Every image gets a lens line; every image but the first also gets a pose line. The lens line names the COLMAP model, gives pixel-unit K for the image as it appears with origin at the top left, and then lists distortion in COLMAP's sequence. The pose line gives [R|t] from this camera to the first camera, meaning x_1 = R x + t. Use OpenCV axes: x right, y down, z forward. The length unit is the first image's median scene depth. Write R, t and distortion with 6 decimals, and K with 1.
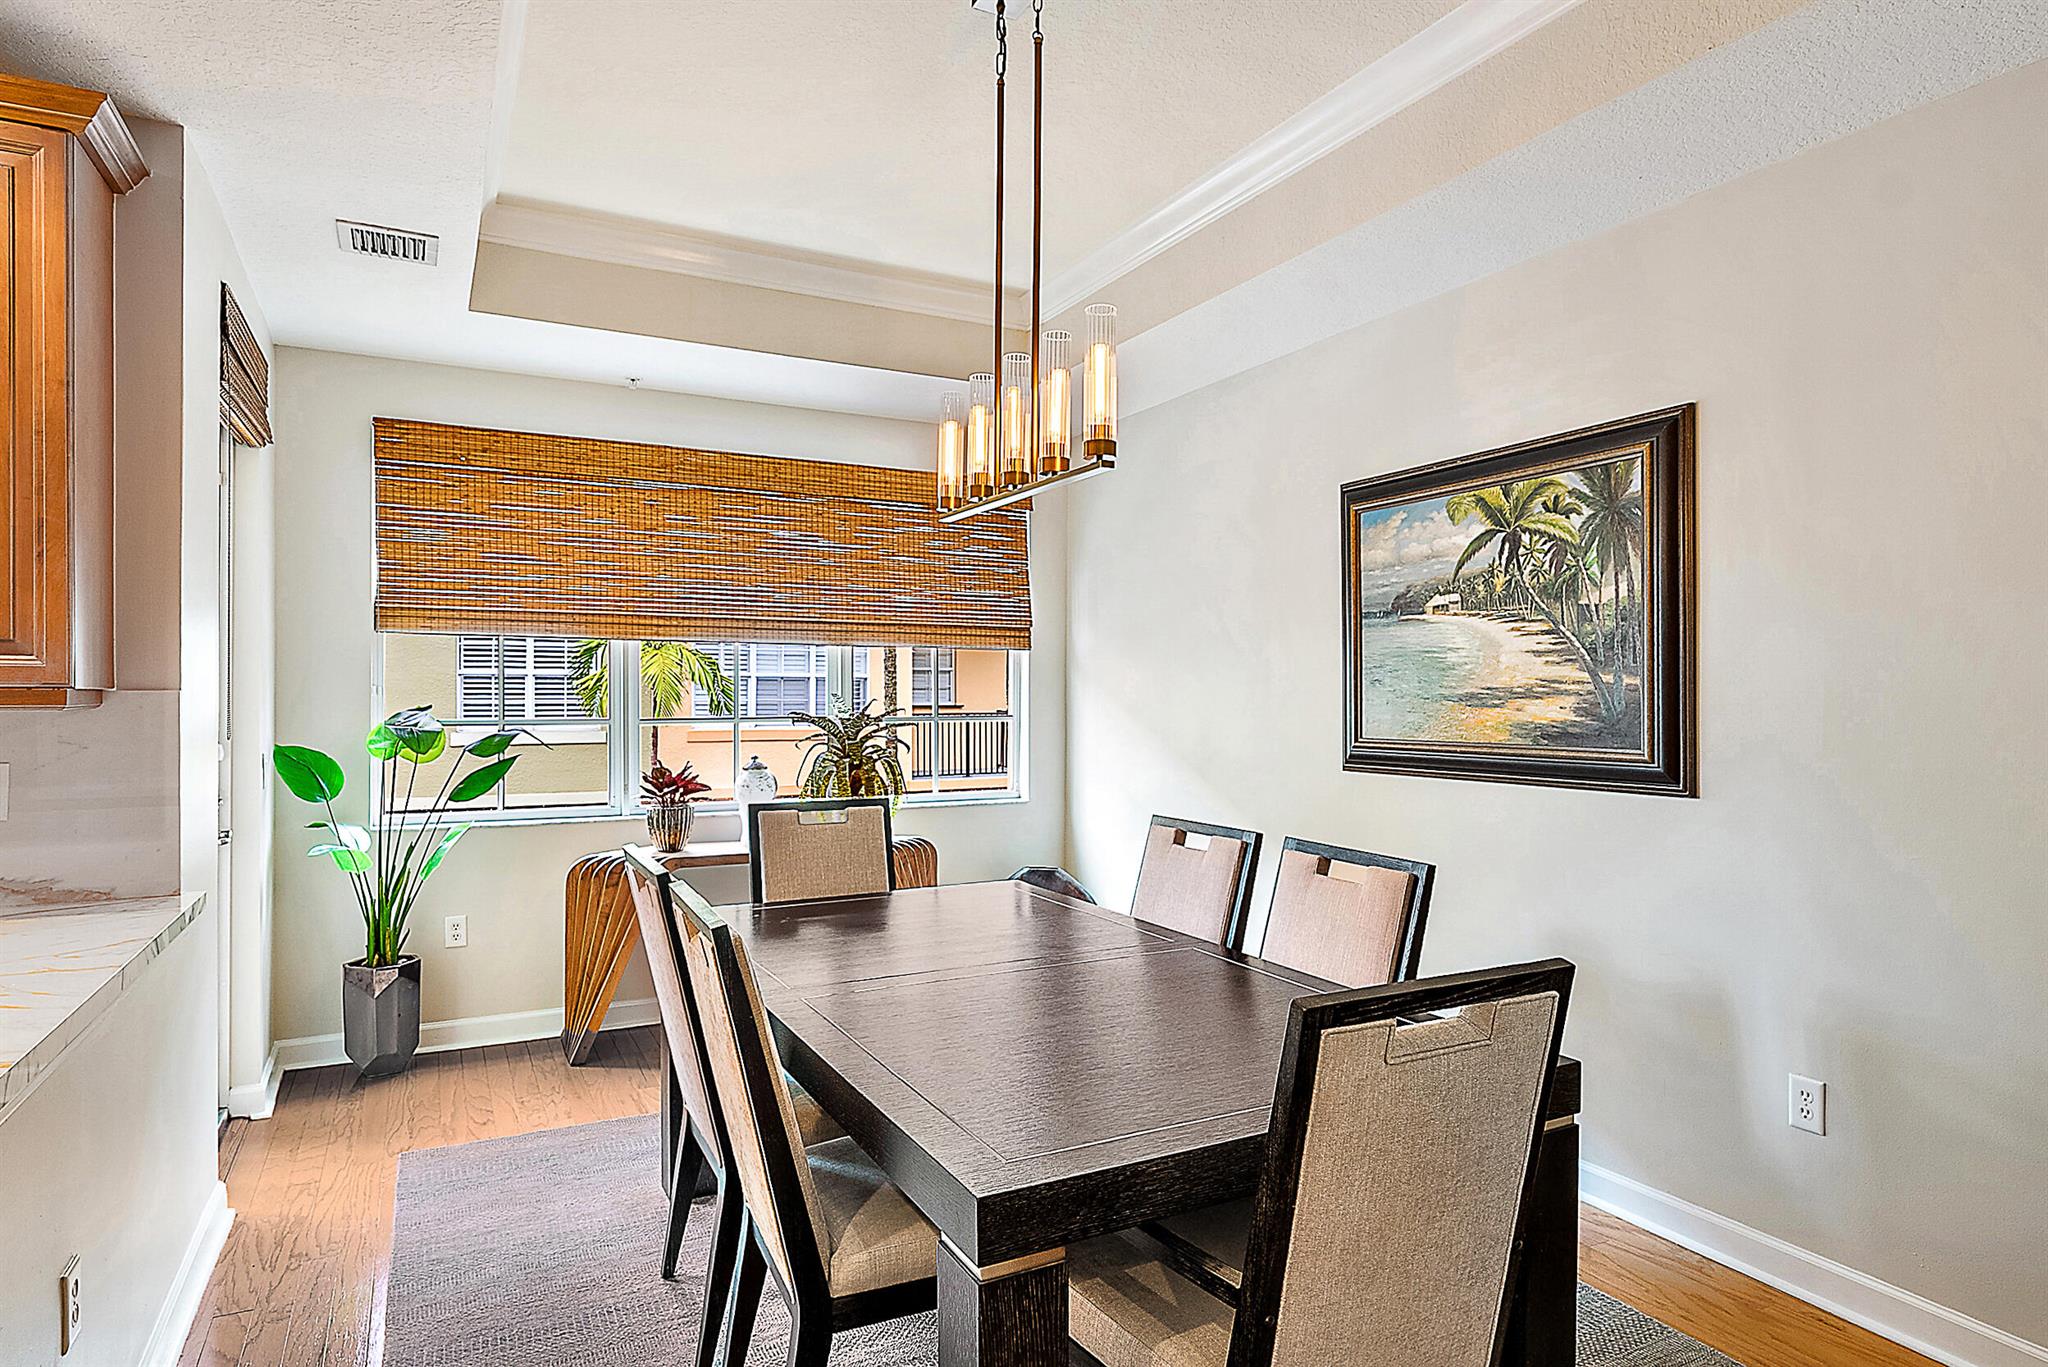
lens RADIAL K [[1151.3, 0, 1022.2], [0, 1151.3, 699.5], [0, 0, 1]] dist [-0.005473, -0.000050]
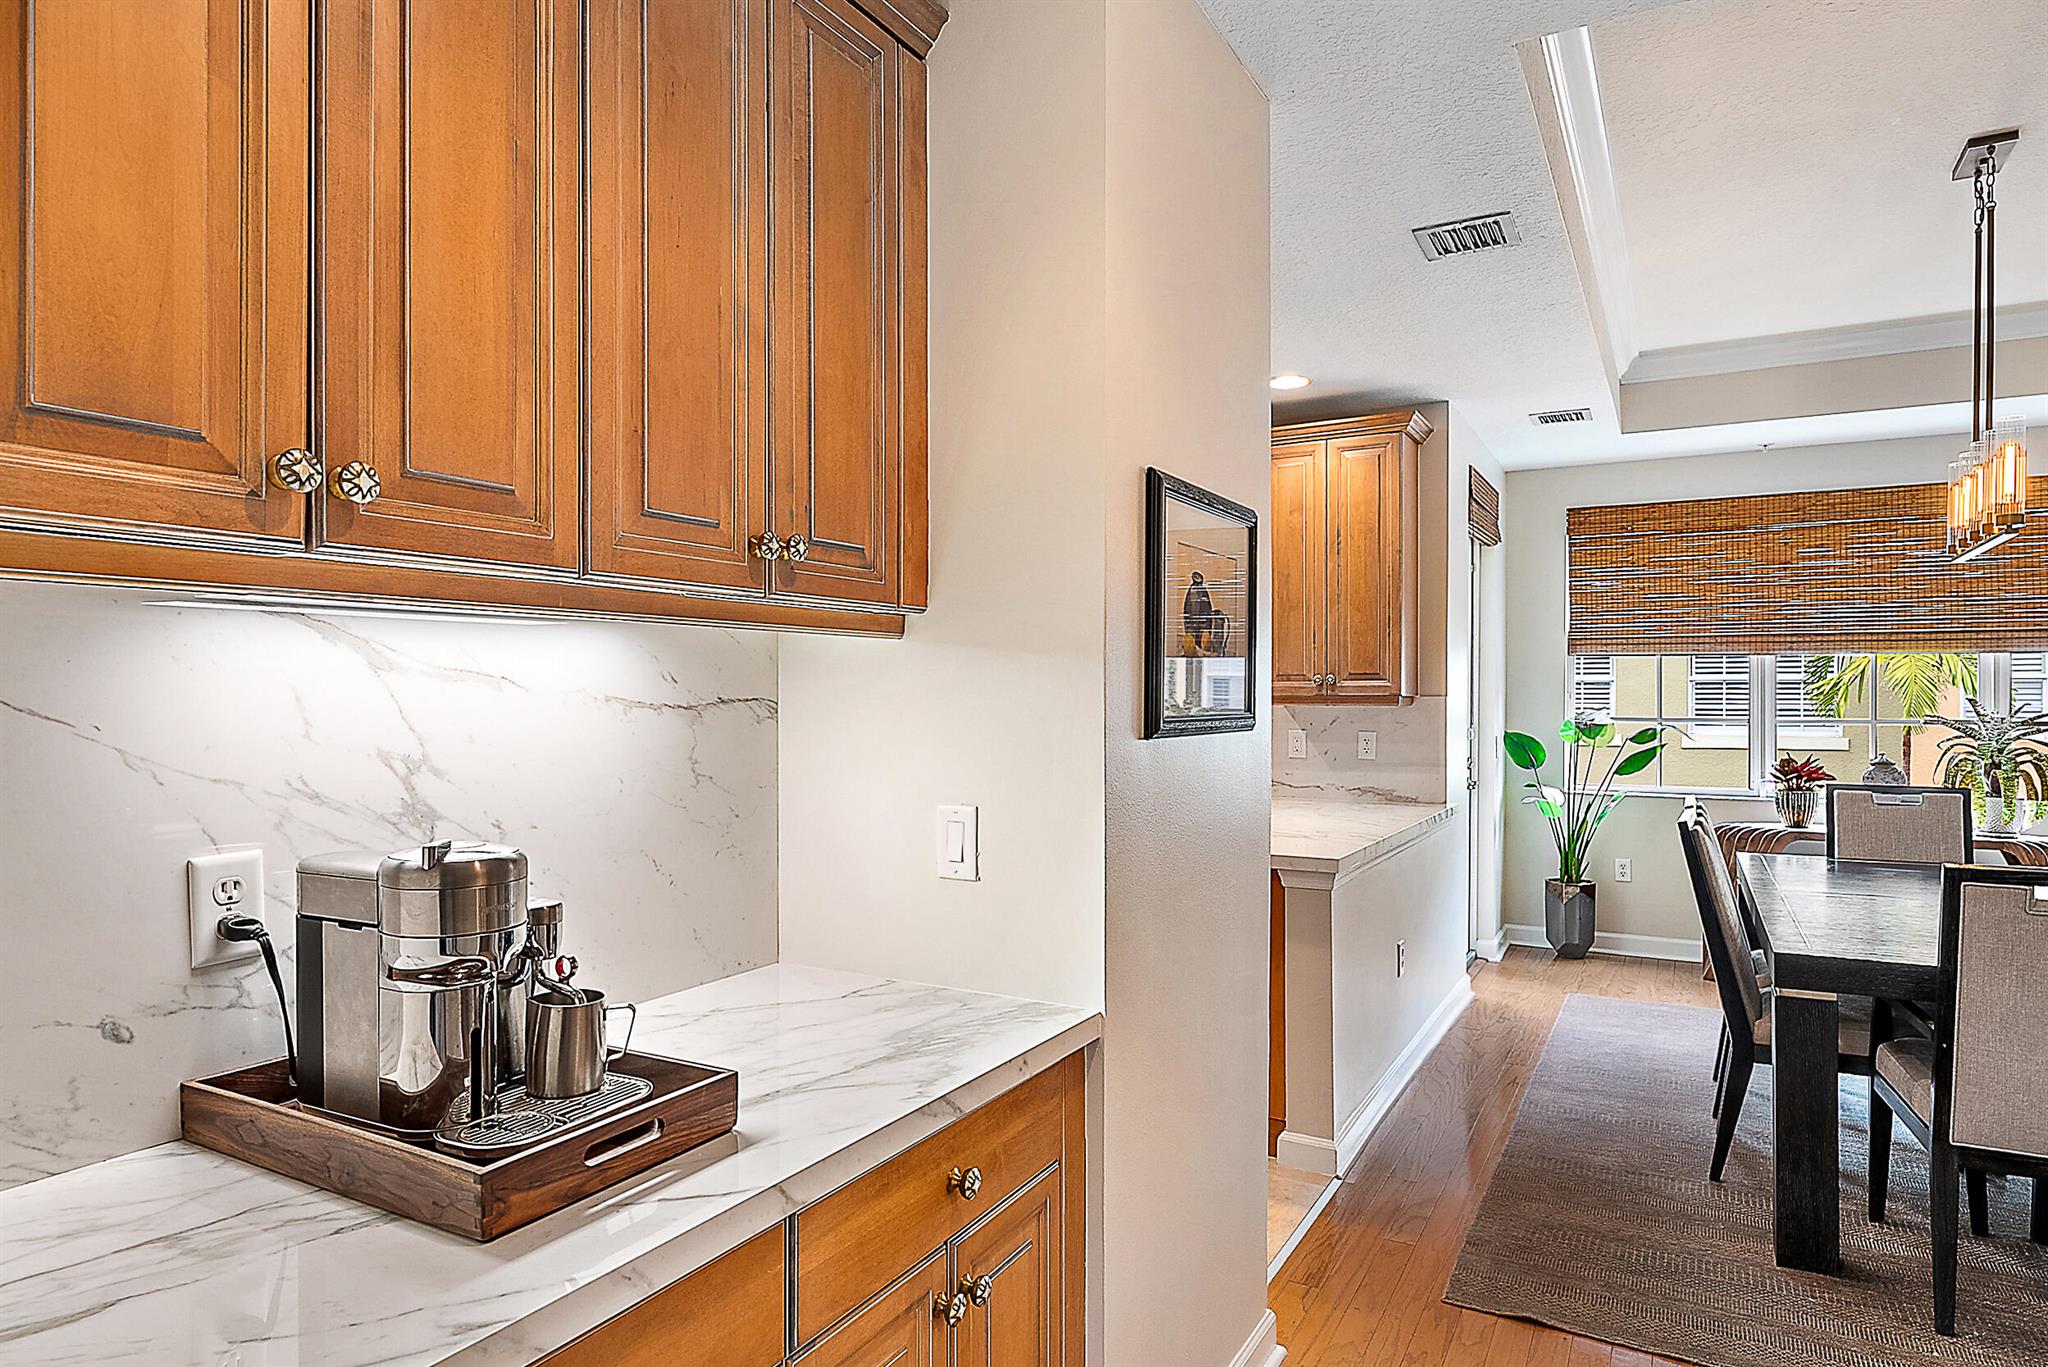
lens RADIAL K [[1180.0, 0, 1026.3], [0, 1180.0, 701.0], [0, 0, 1]] dist [-0.003006, -0.001616]
pose [[0.547251, 0.000717, -0.836968, 0.318359], [-0.003618, 0.999992, -0.001509, 0.003057], [0.836961, 0.003854, 0.547249, -0.399306]]
